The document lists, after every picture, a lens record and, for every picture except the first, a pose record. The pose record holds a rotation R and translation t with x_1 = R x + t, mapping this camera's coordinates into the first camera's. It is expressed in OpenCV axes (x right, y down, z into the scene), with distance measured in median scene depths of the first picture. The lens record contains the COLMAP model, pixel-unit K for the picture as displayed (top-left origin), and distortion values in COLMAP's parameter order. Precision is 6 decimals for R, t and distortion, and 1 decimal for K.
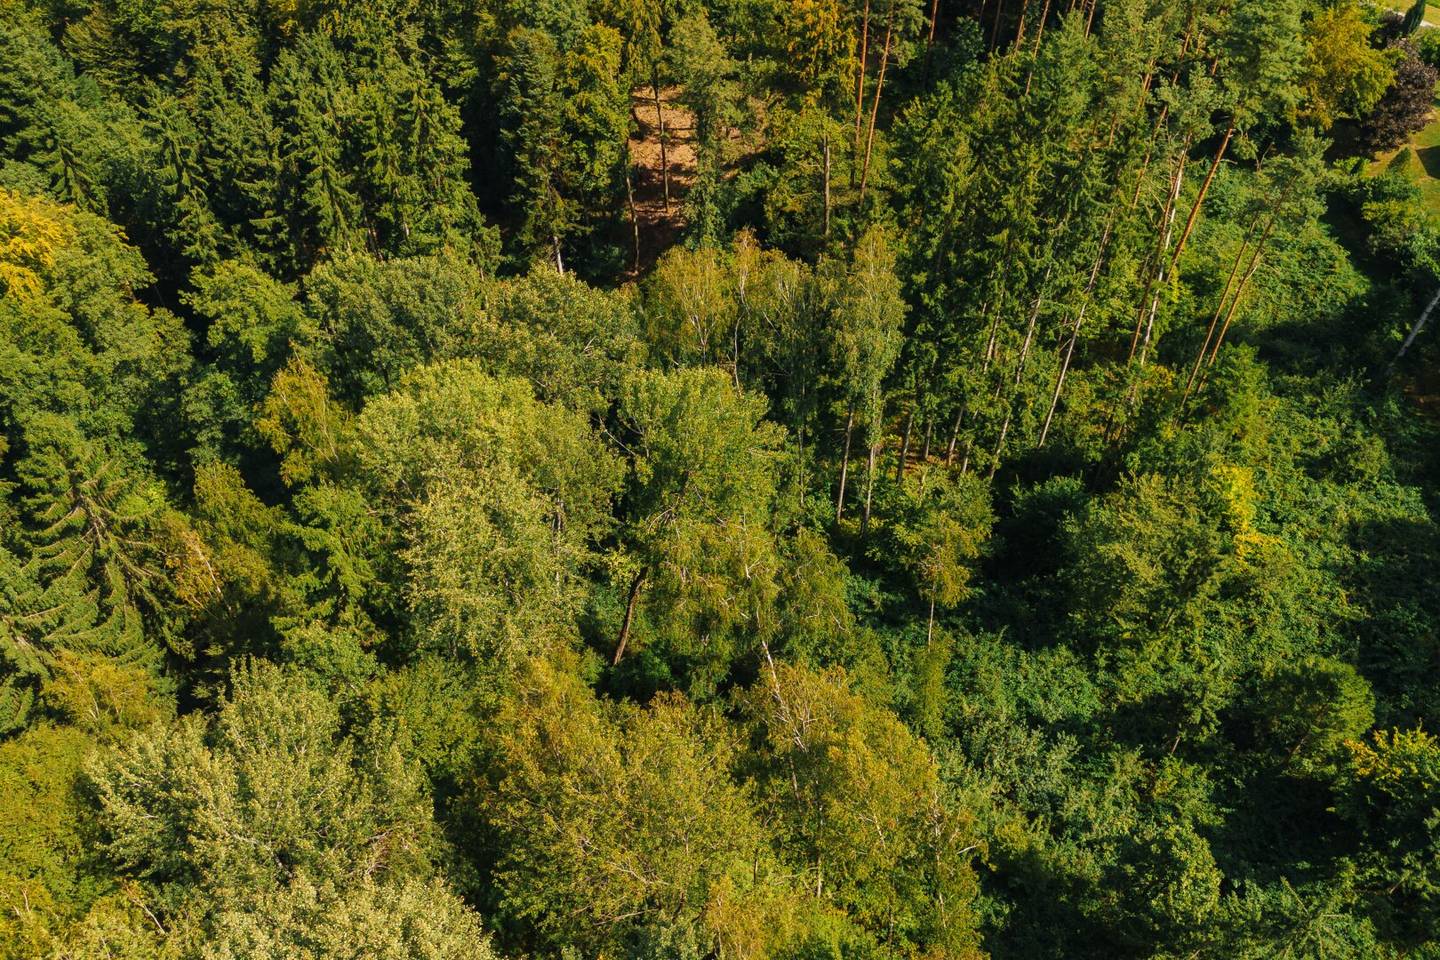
lens RADIAL K [[1227.0, 0, 720.0], [0, 1227.0, 480.0], [0, 0, 1]] dist [0.050454, -0.002379]
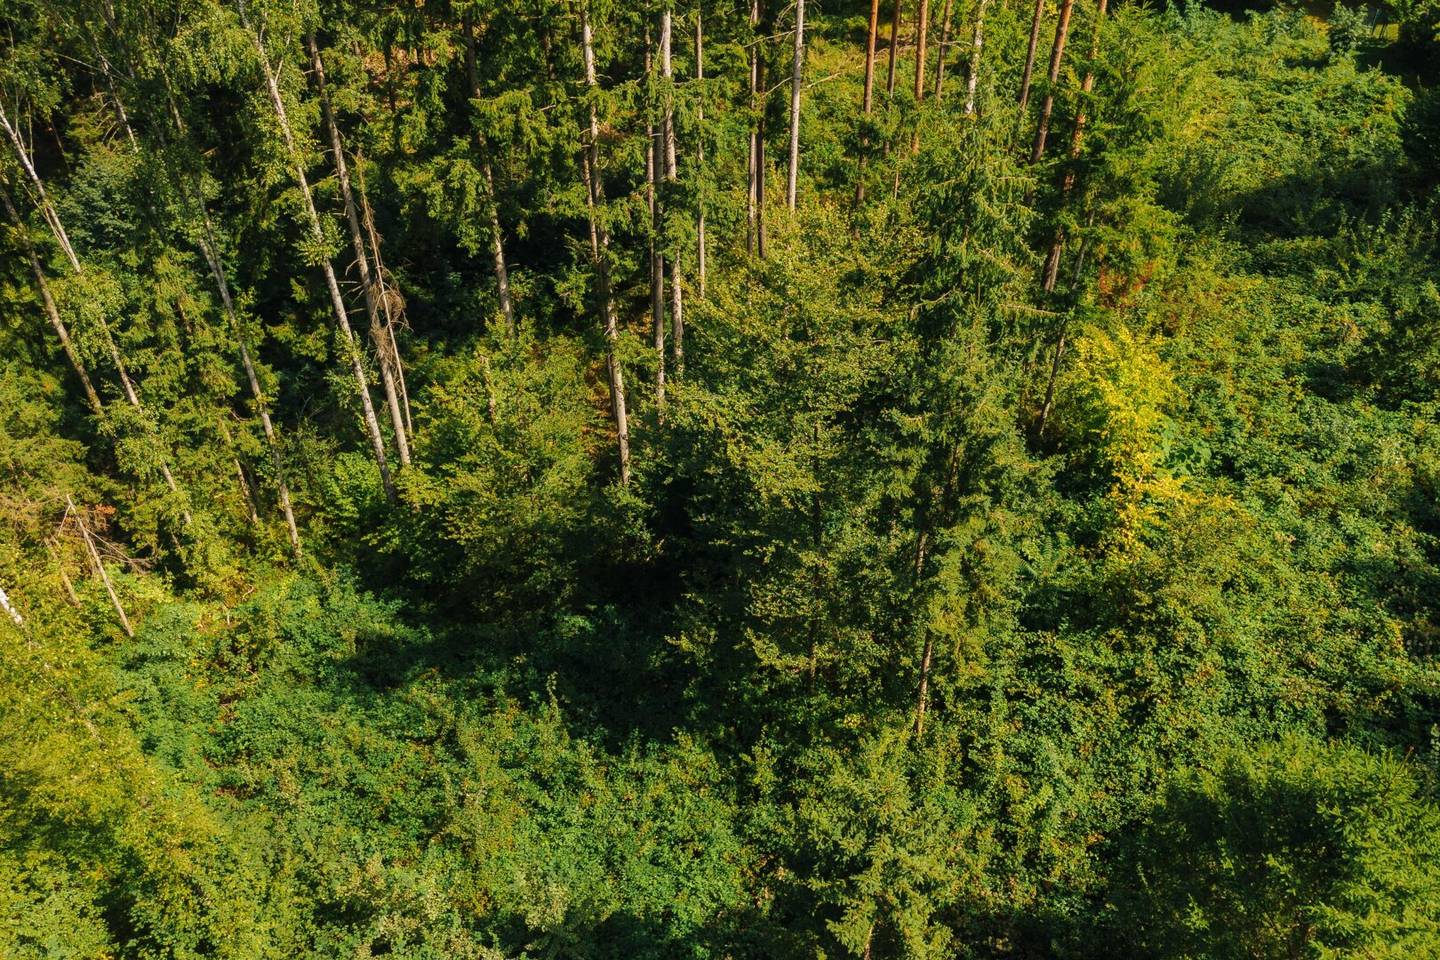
lens RADIAL K [[1227.0, 0, 720.0], [0, 1227.0, 480.0], [0, 0, 1]] dist [0.050454, -0.002379]
pose [[0.996670, 0.053251, -0.061746, 0.315672], [-0.062533, 0.985179, -0.159727, 0.117776], [0.052325, 0.163057, 0.985228, 0.605549]]
